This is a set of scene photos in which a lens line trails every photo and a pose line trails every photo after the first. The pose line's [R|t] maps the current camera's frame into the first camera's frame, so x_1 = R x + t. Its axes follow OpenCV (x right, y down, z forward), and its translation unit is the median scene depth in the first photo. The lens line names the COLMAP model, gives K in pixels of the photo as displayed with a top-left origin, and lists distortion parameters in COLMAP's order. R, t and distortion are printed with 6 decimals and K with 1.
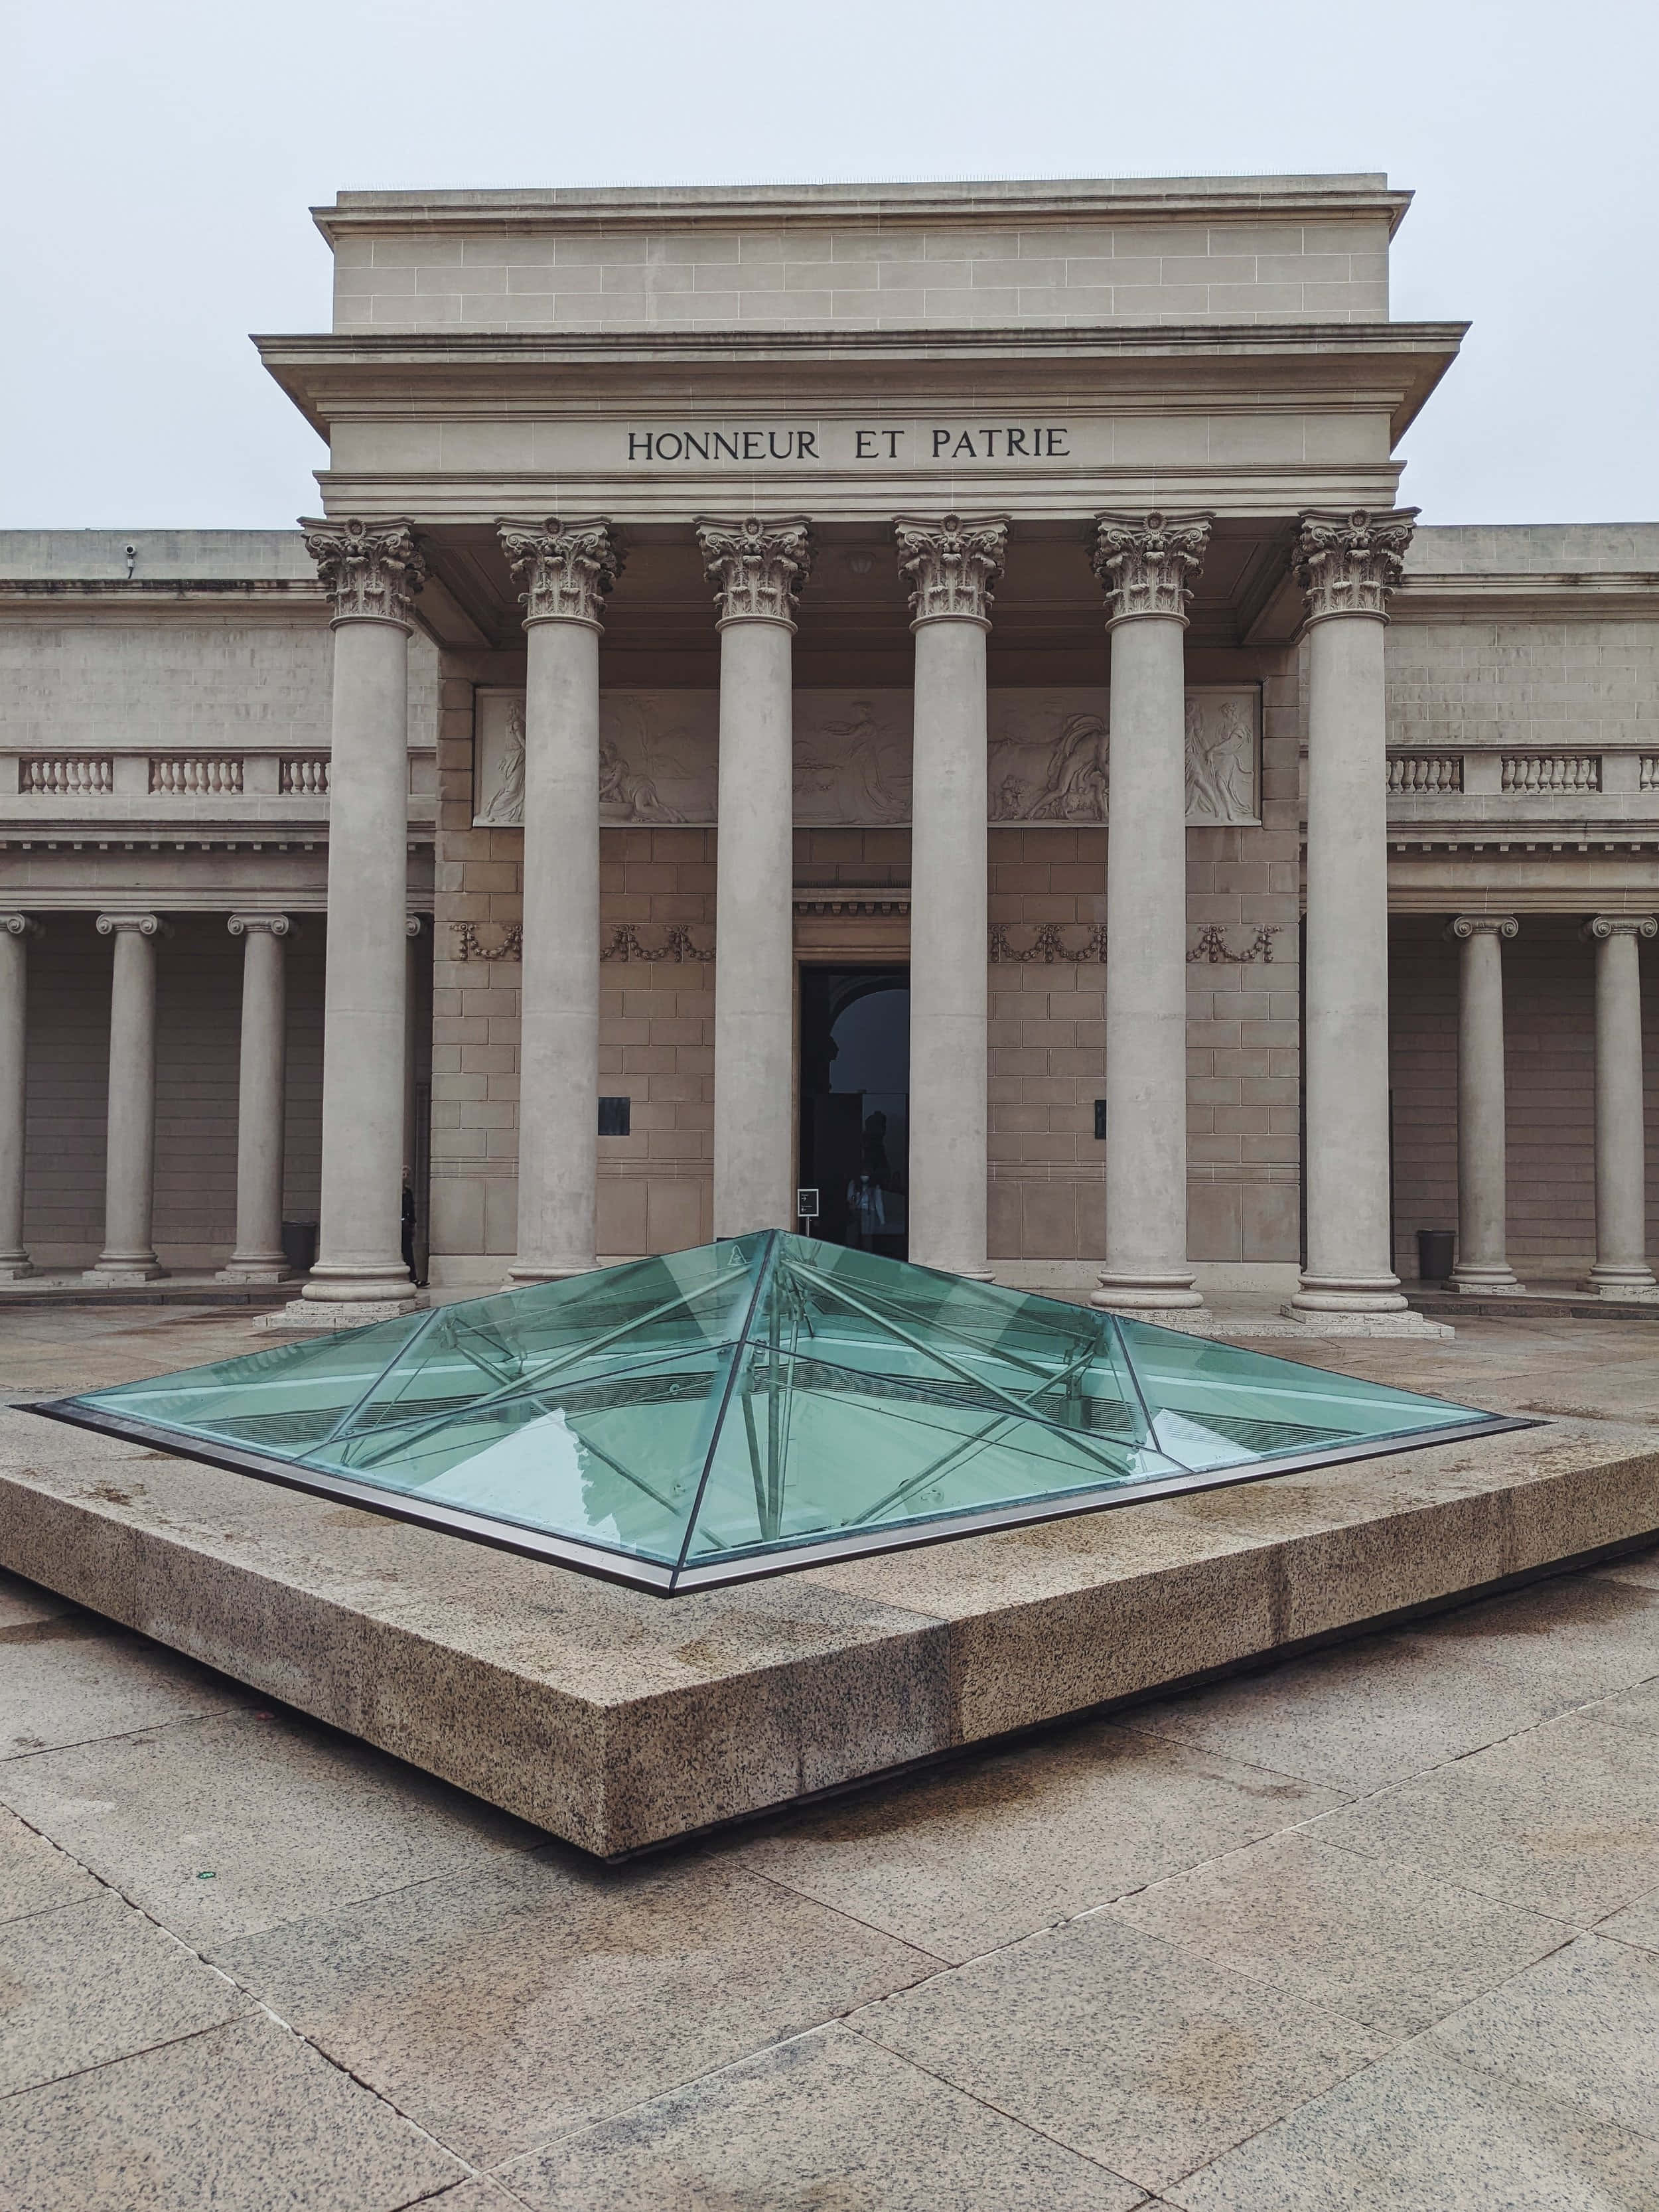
lens RADIAL K [[1798.2, 0, 829.5], [0, 1798.2, 1106.0], [0, 0, 1]] dist [0.051370, -0.054361]
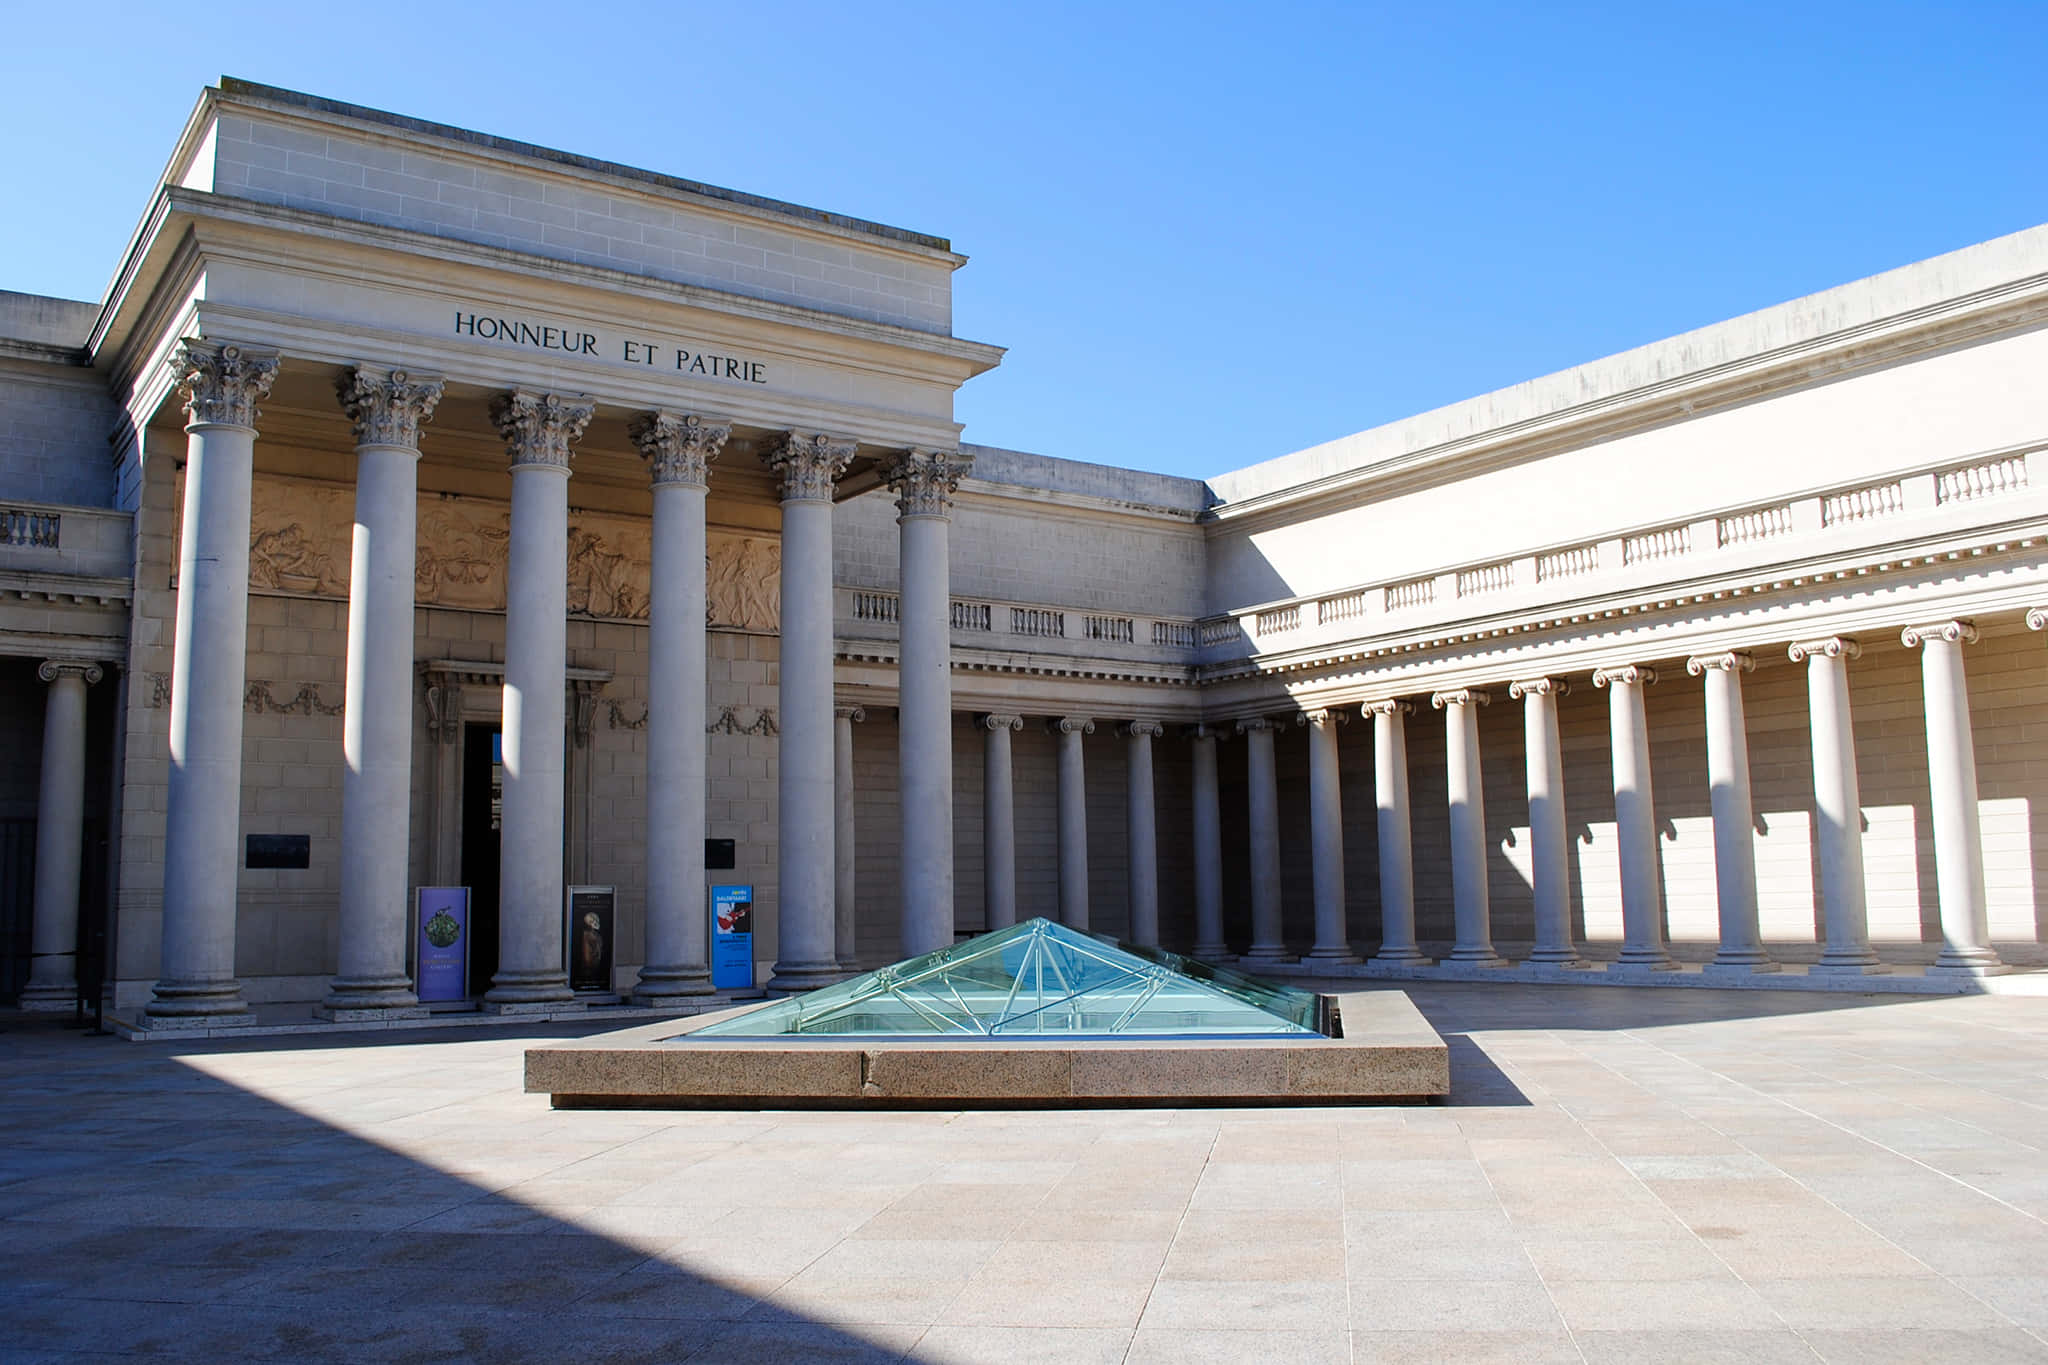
lens RADIAL K [[1806.0, 0, 1024.7], [0, 1806.0, 665.7], [0, 0, 1]] dist [0.048307, -0.333678]
pose [[0.795356, 0.059036, 0.603261, -0.546050], [-0.000673, 0.995331, -0.096517, -0.001038], [-0.606143, 0.076359, 0.791682, -0.232225]]
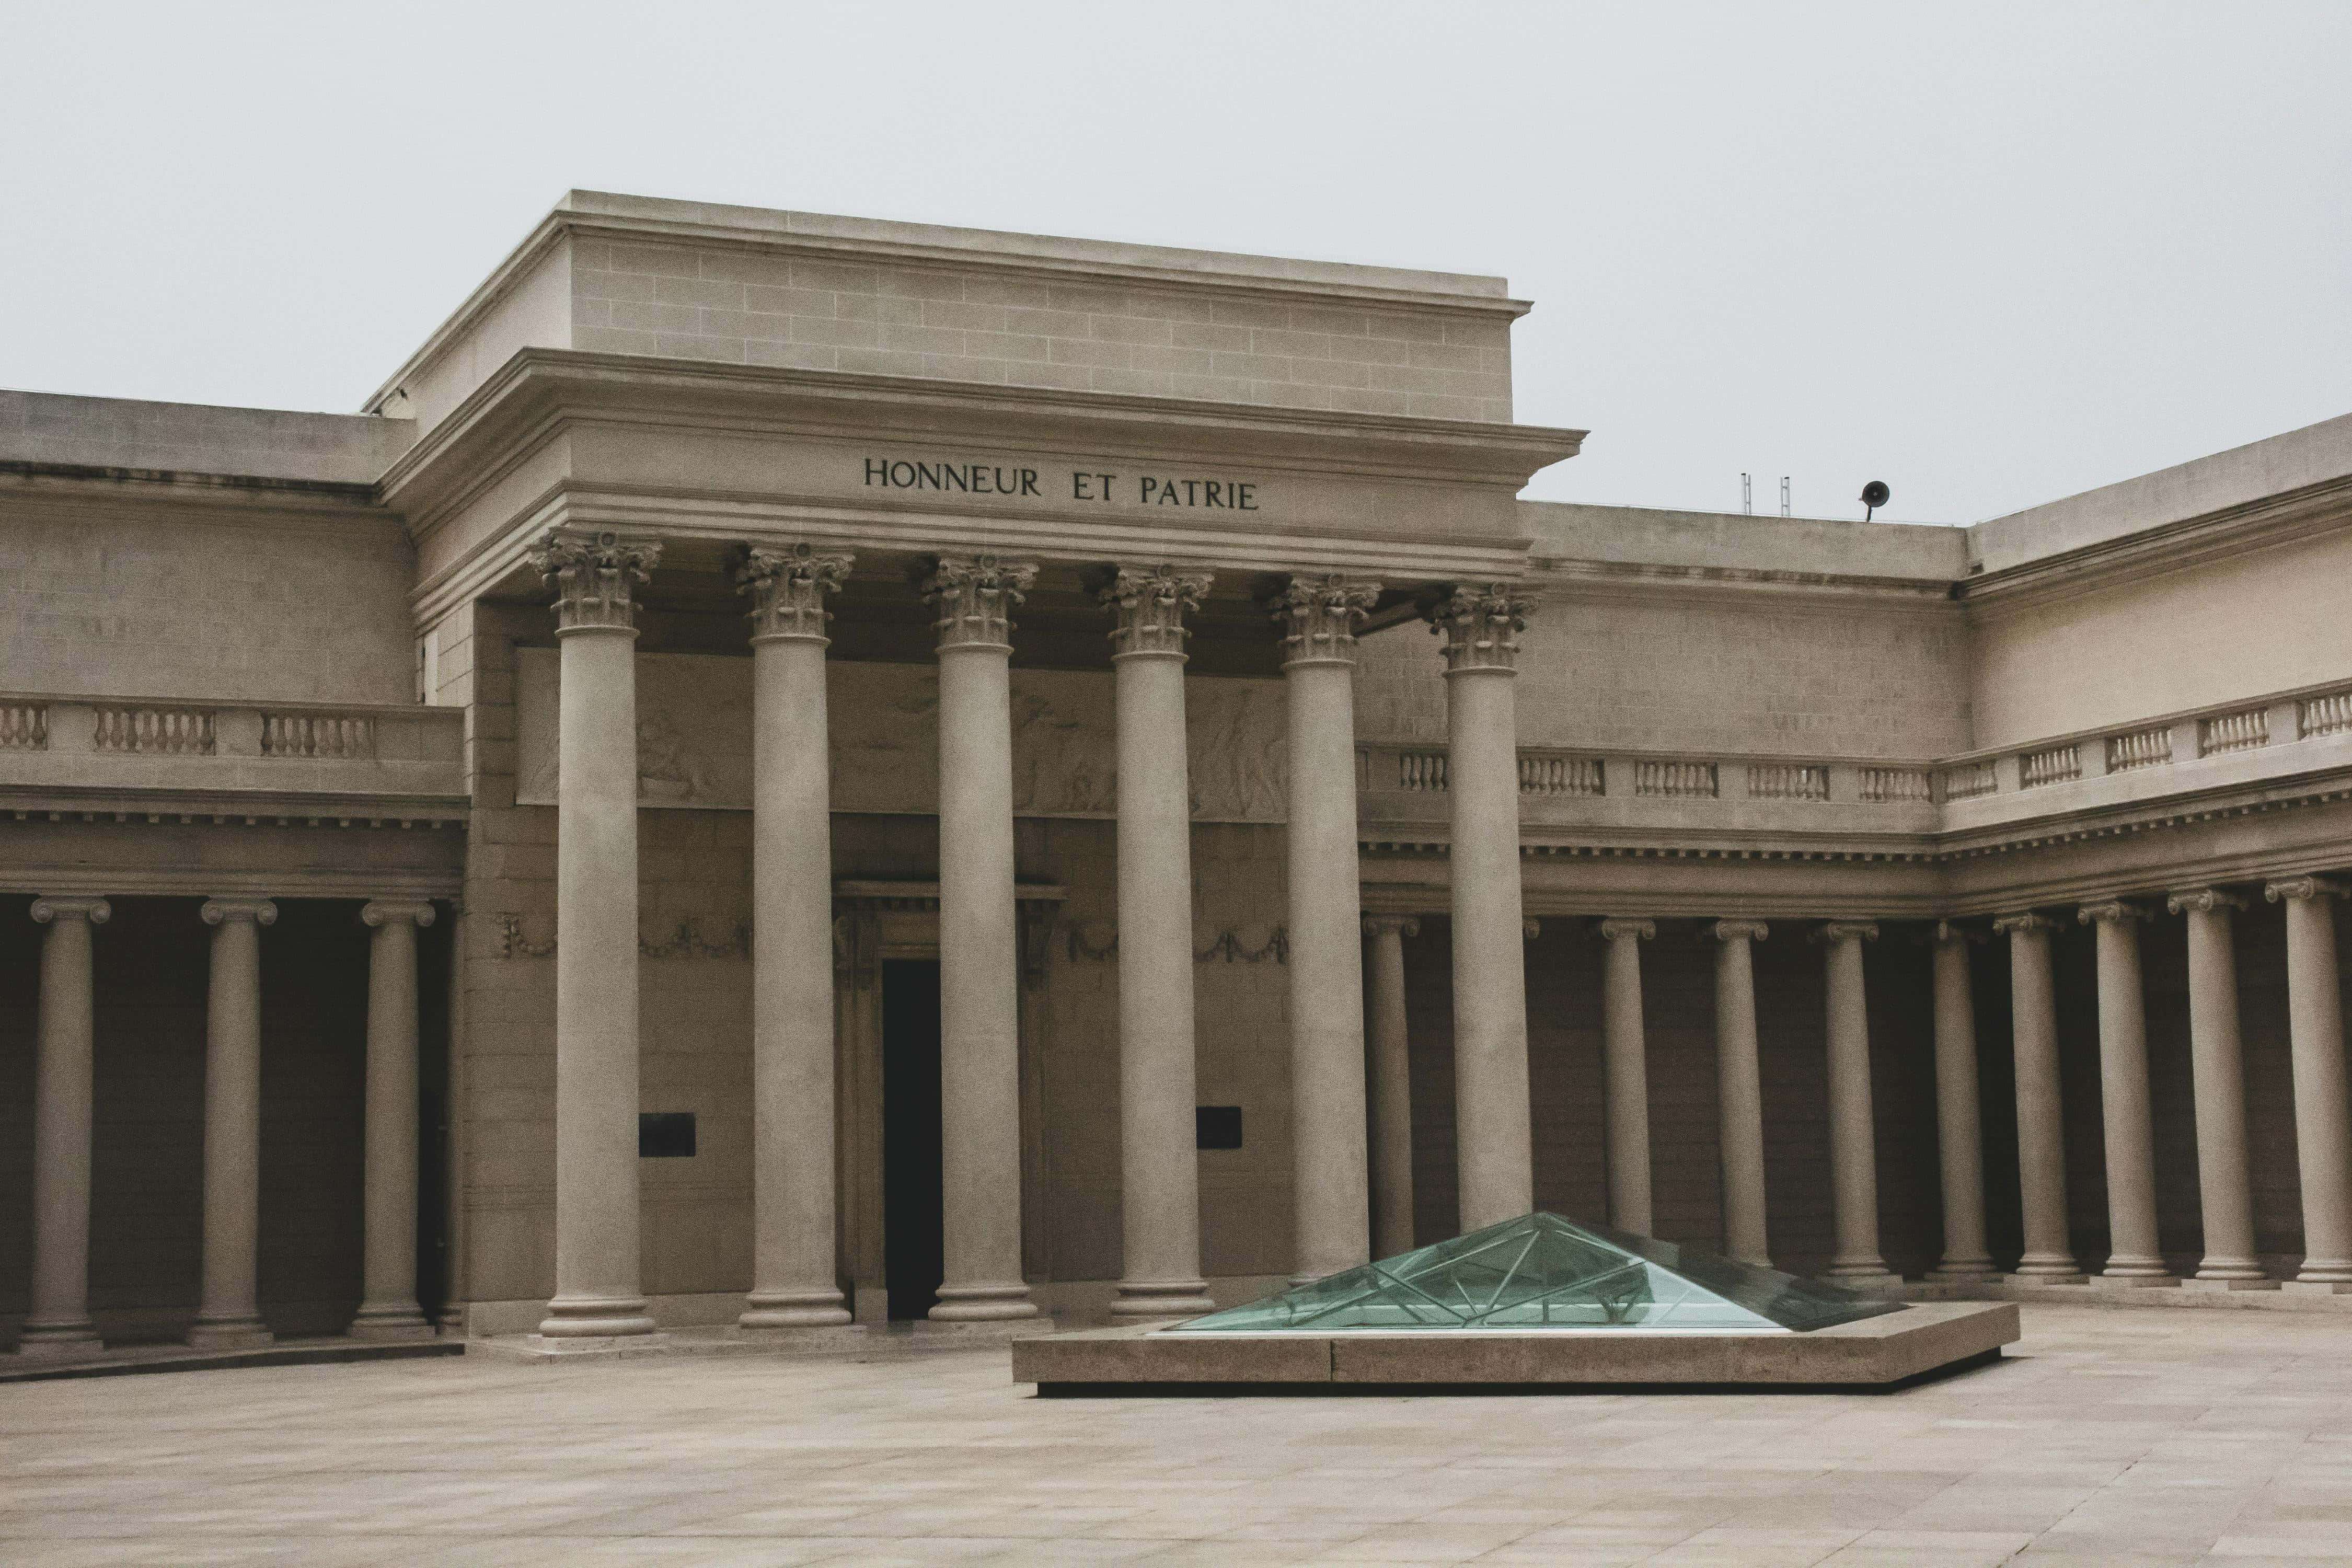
lens RADIAL K [[3571.2, 0, 1176.0], [0, 3571.2, 784.0], [0, 0, 1]] dist [0.108979, -0.015716]
pose [[0.897116, 0.023748, 0.441157, -0.833627], [0.010471, 0.997131, -0.074969, -0.038475], [-0.441672, 0.071875, 0.894293, -0.853395]]
